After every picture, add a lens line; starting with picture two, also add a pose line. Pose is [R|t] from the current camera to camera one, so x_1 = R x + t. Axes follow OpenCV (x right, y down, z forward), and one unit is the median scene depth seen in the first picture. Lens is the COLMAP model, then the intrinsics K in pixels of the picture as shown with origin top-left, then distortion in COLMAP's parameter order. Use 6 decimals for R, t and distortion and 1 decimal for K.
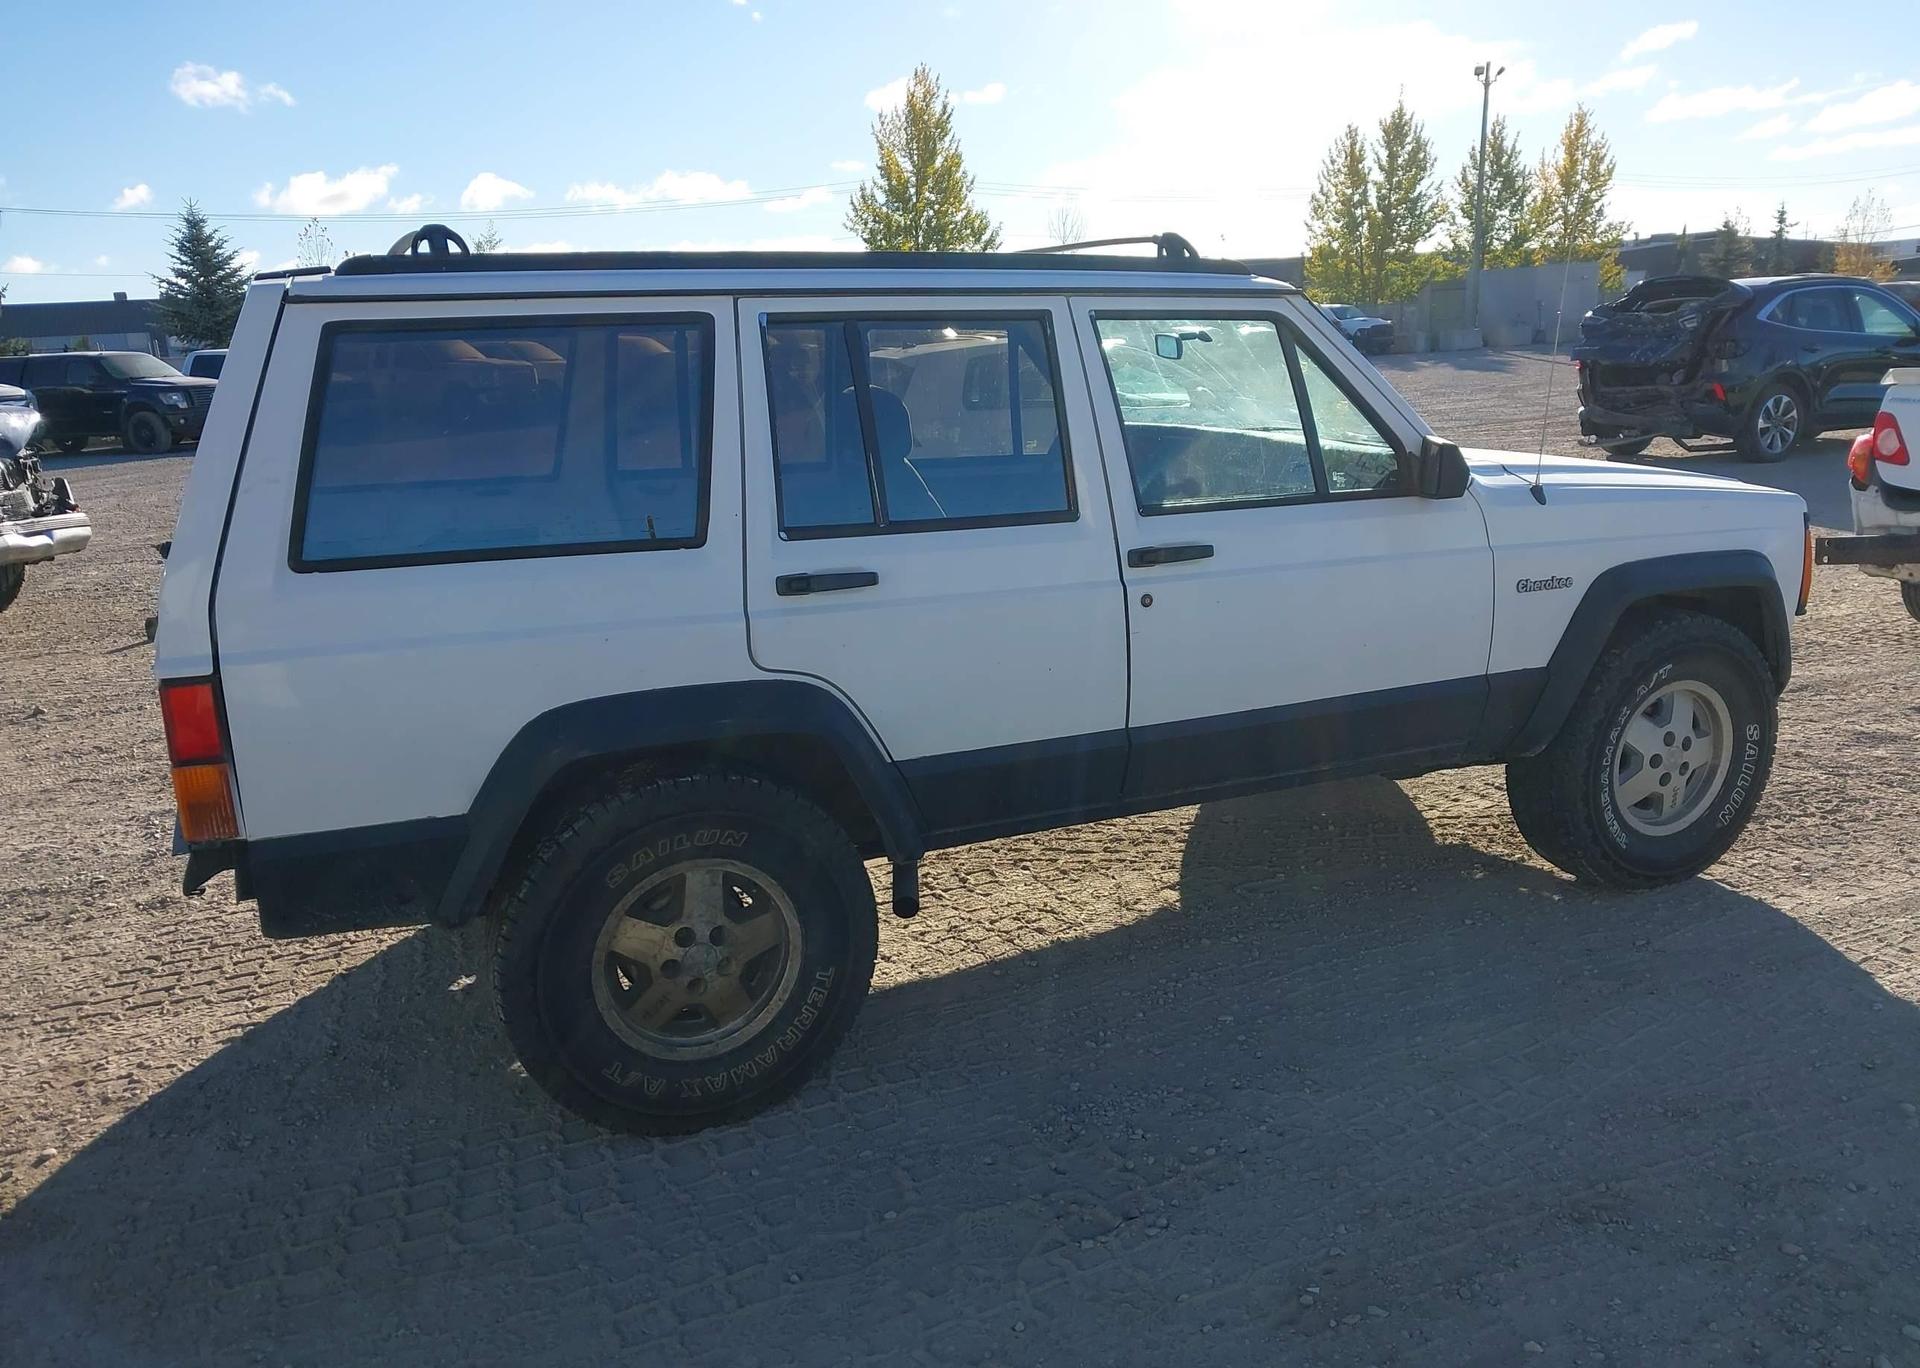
lens RADIAL K [[1493.9, 0, 945.0], [0, 1493.9, 764.8], [0, 0, 1]] dist [0.027632, -0.005807]
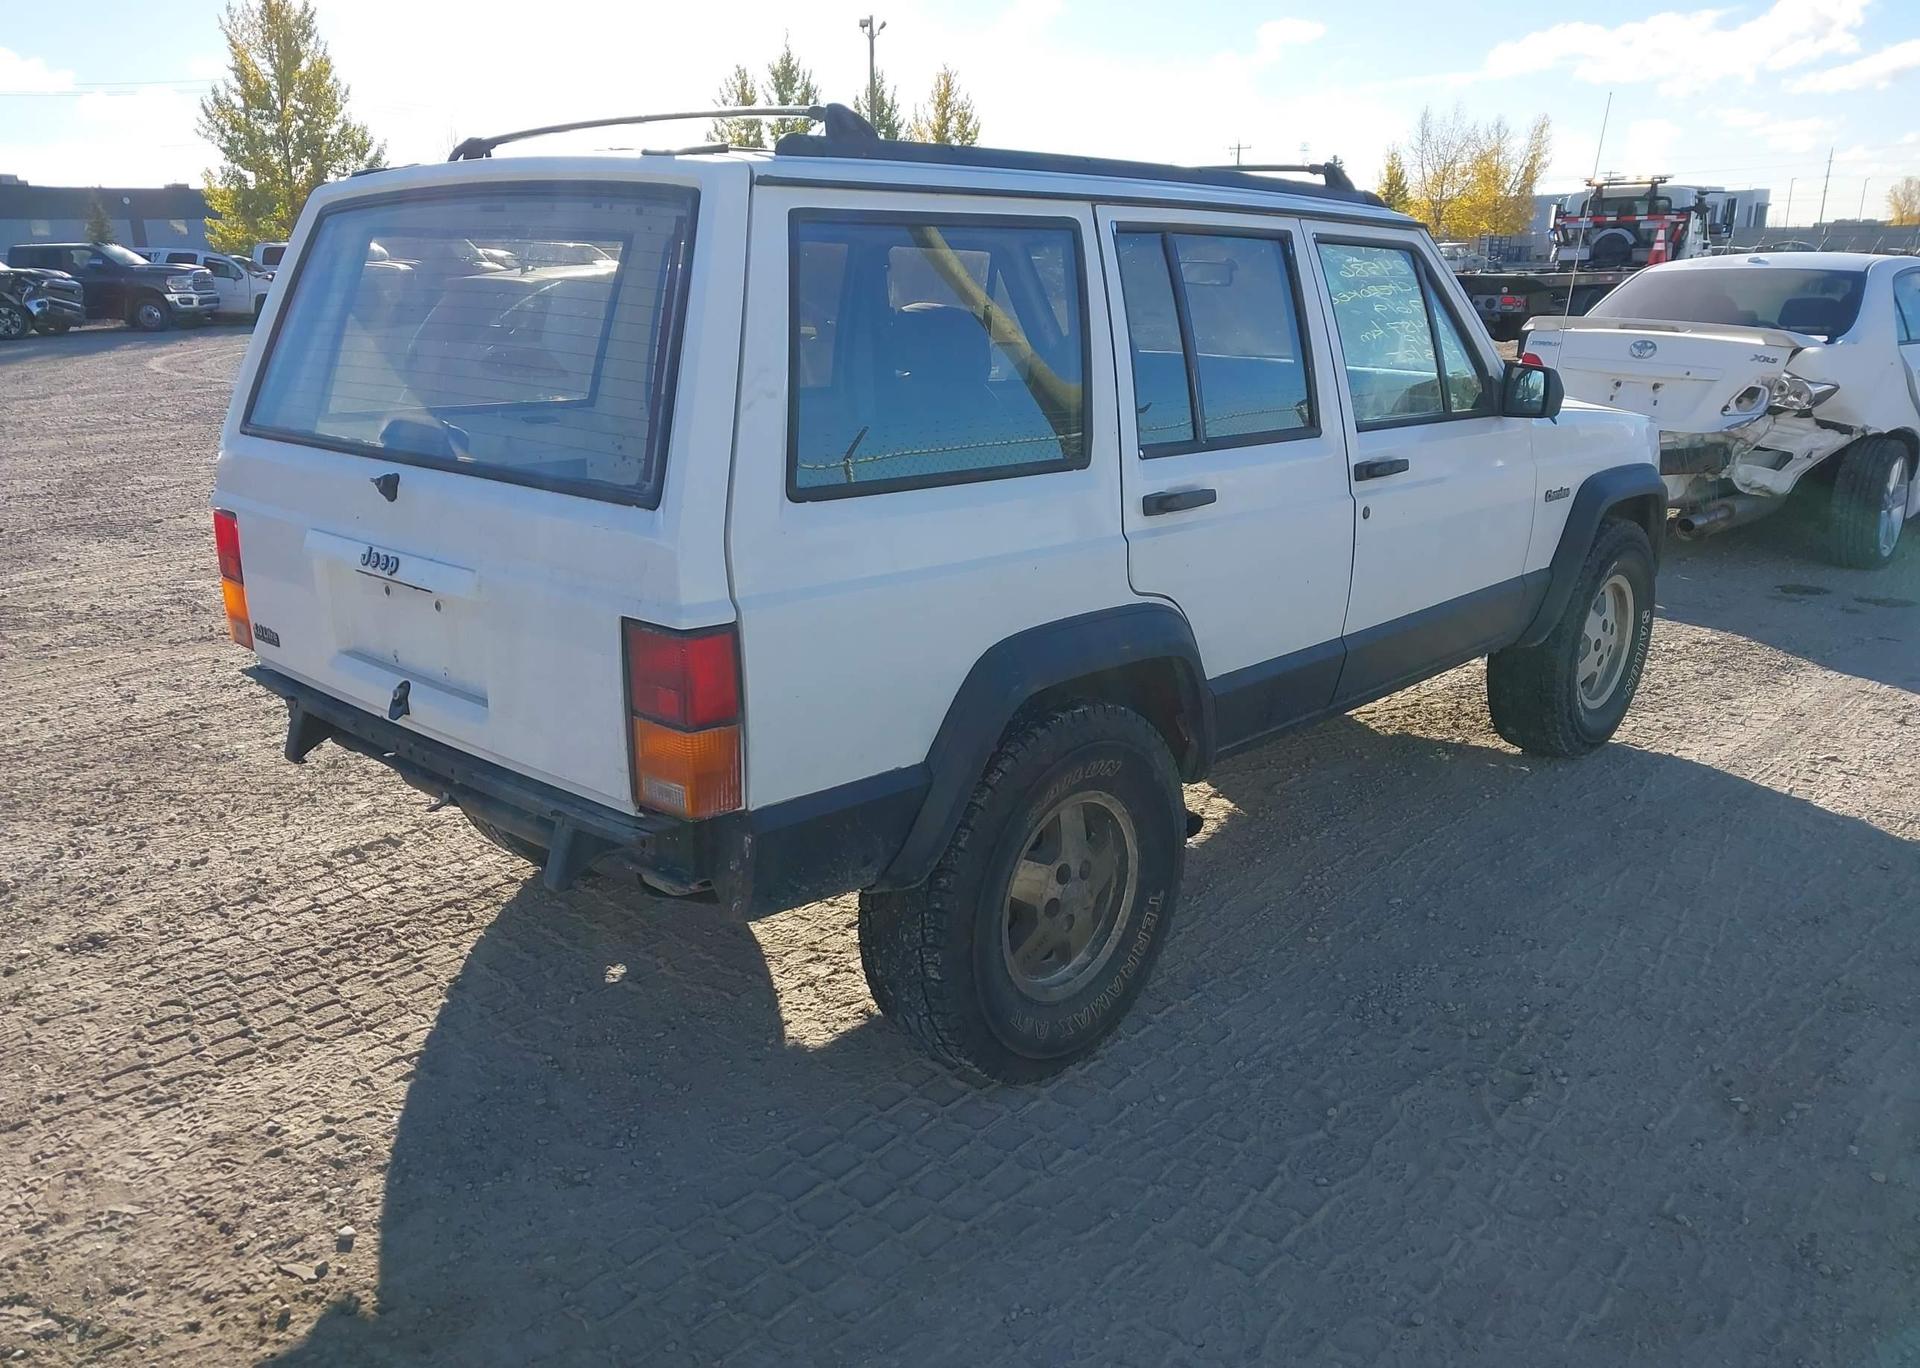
lens RADIAL K [[1505.8, 0, 938.7], [0, 1505.8, 778.8], [0, 0, 1]] dist [0.031353, -0.042591]
pose [[0.921206, -0.094277, 0.377480, -0.458961], [0.078098, 0.995258, 0.057979, -0.007058], [-0.381156, -0.023930, 0.924201, 0.098817]]
